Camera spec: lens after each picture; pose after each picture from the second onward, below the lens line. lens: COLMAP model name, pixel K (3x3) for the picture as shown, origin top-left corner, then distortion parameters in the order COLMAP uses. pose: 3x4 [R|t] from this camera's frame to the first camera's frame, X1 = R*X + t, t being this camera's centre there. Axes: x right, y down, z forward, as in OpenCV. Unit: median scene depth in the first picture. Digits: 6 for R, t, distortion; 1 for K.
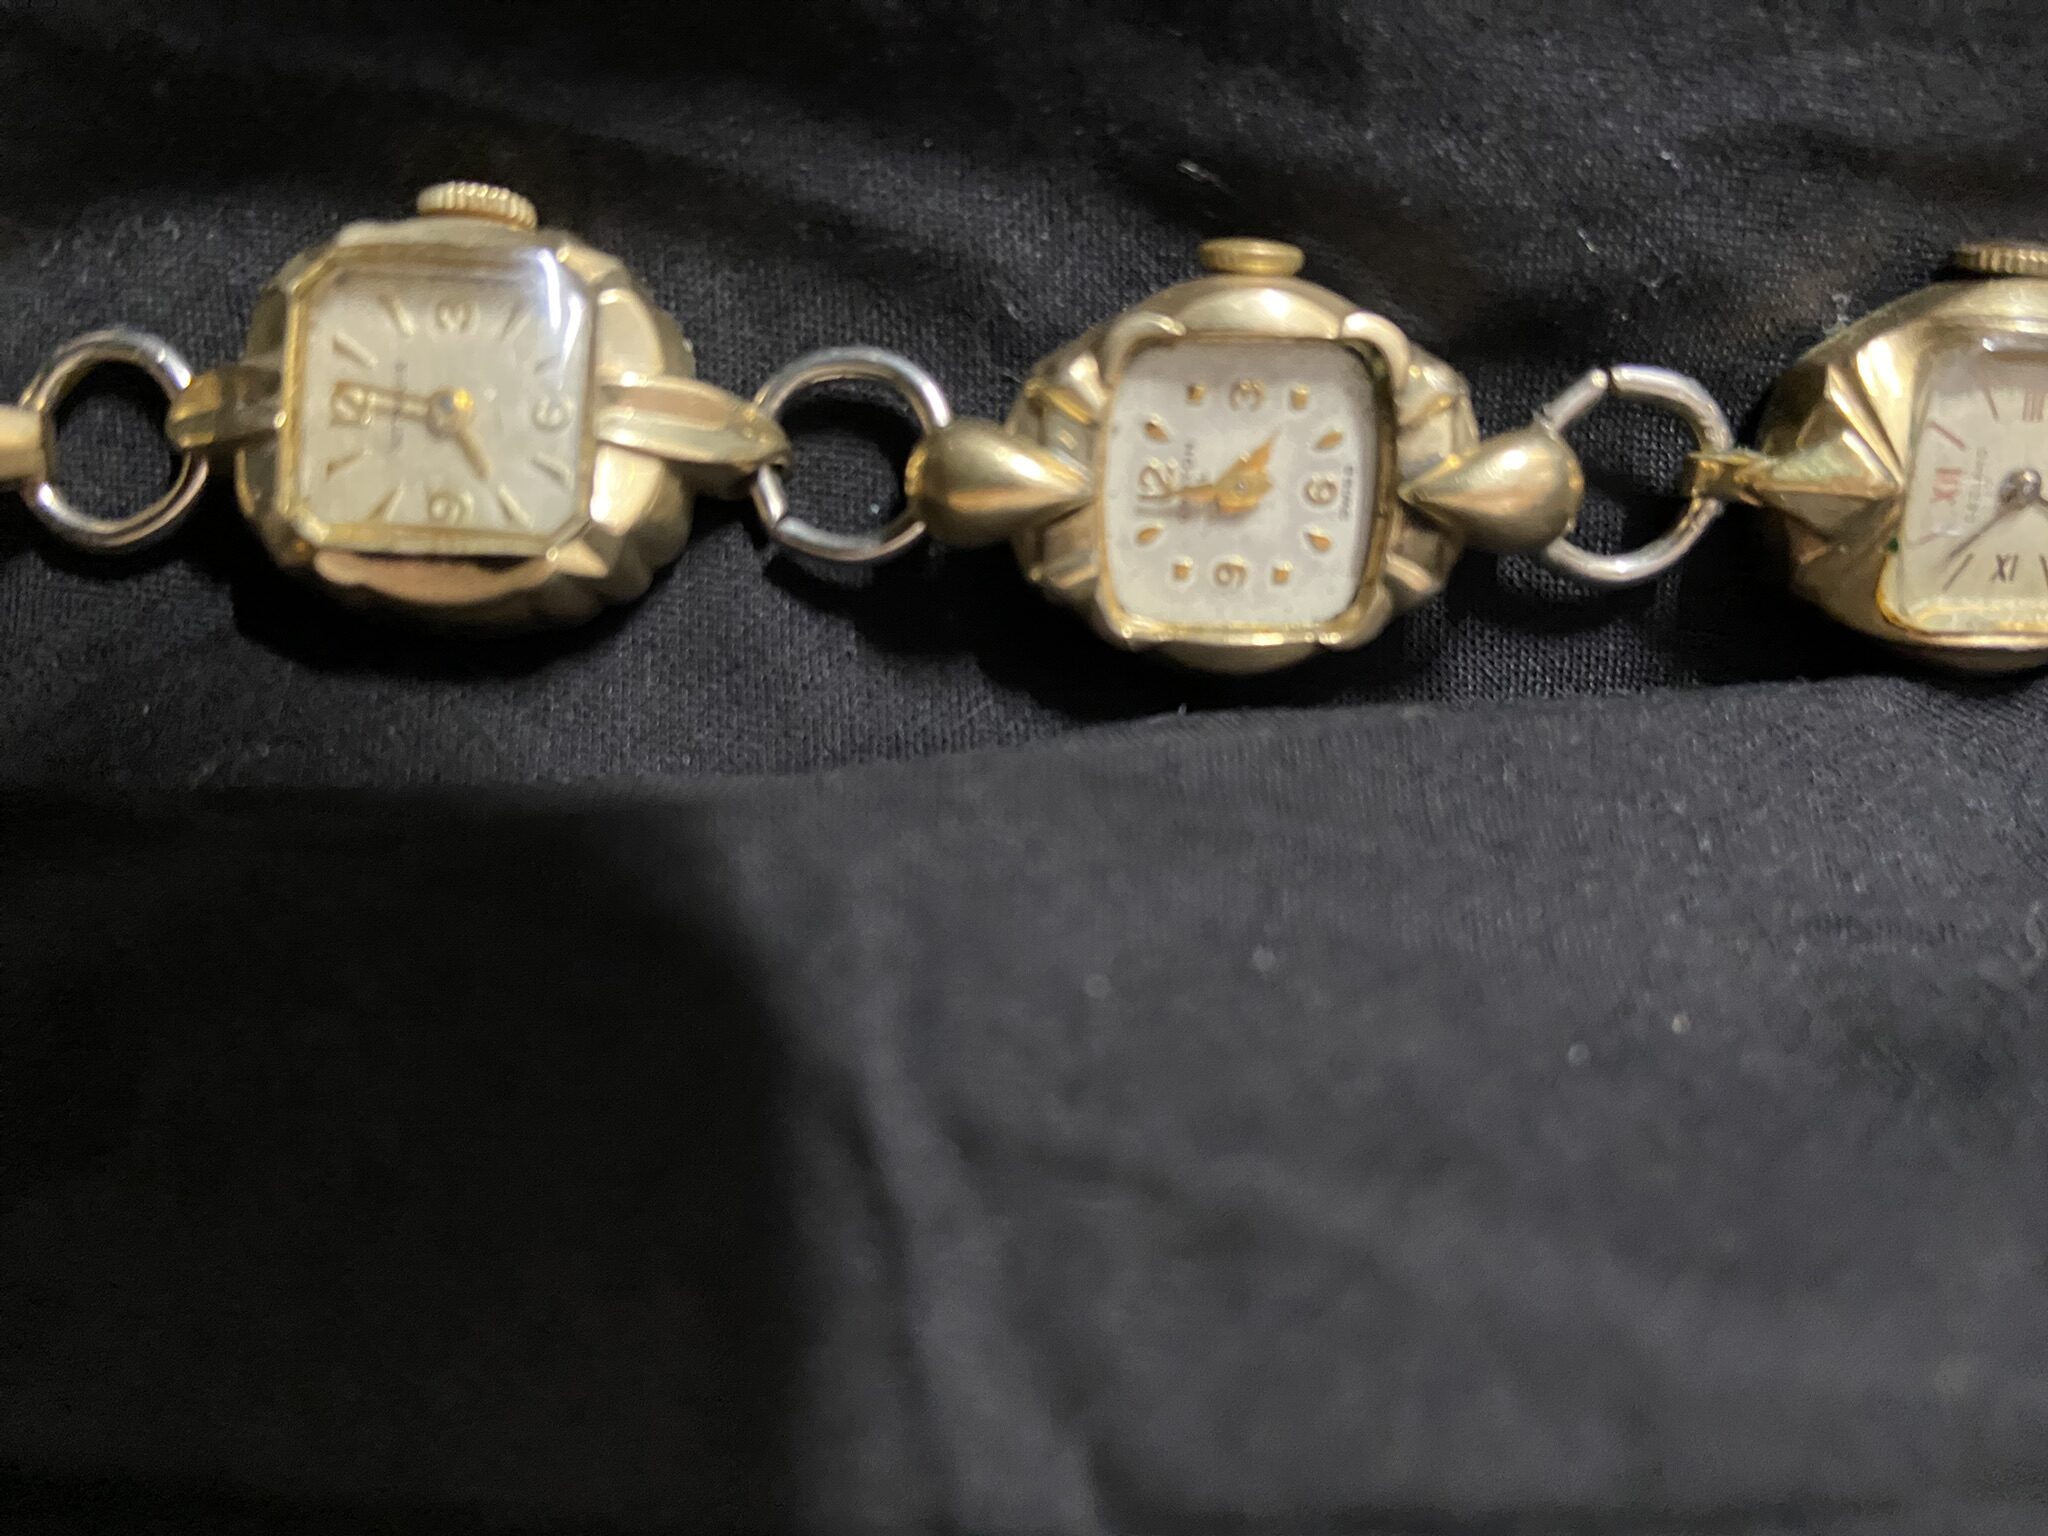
lens RADIAL K [[1502.6, 0, 1024.0], [0, 1502.6, 768.0], [0, 0, 1]] dist [0.071432, 0.001409]
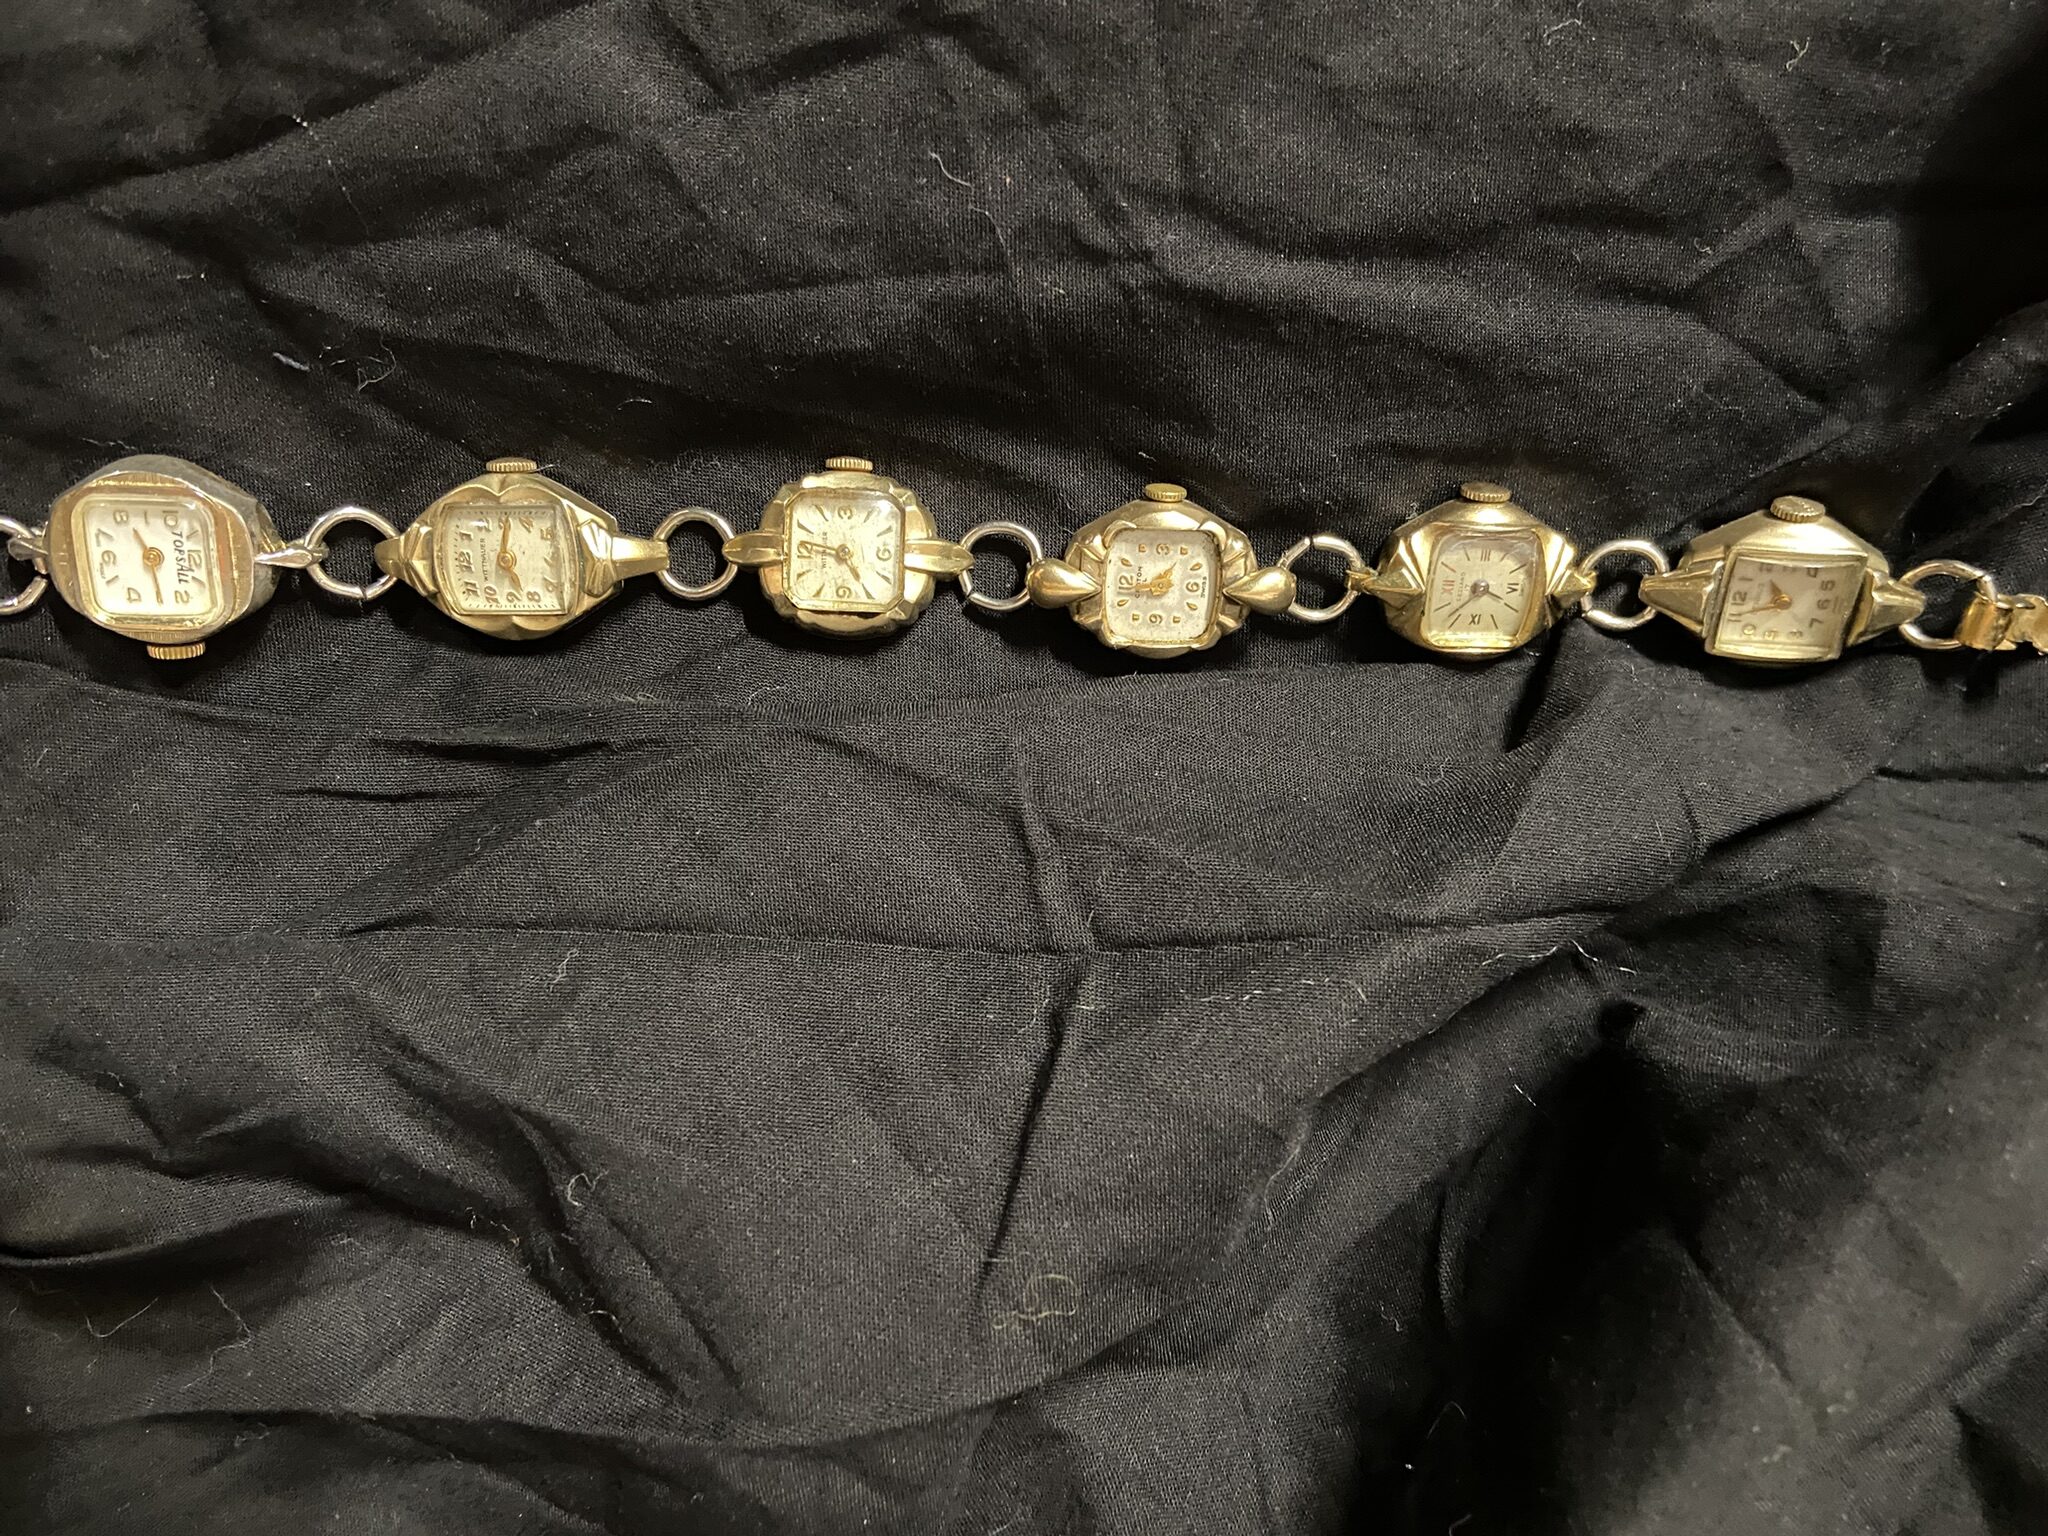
lens RADIAL K [[1546.9, 0, 1018.0], [0, 1546.9, 719.8], [0, 0, 1]] dist [0.270084, -0.000007]
pose [[0.999873, 0.015771, -0.002087, -0.080238], [-0.015535, 0.996222, 0.085444, -0.179646], [0.003426, -0.085401, 0.996341, -1.550867]]
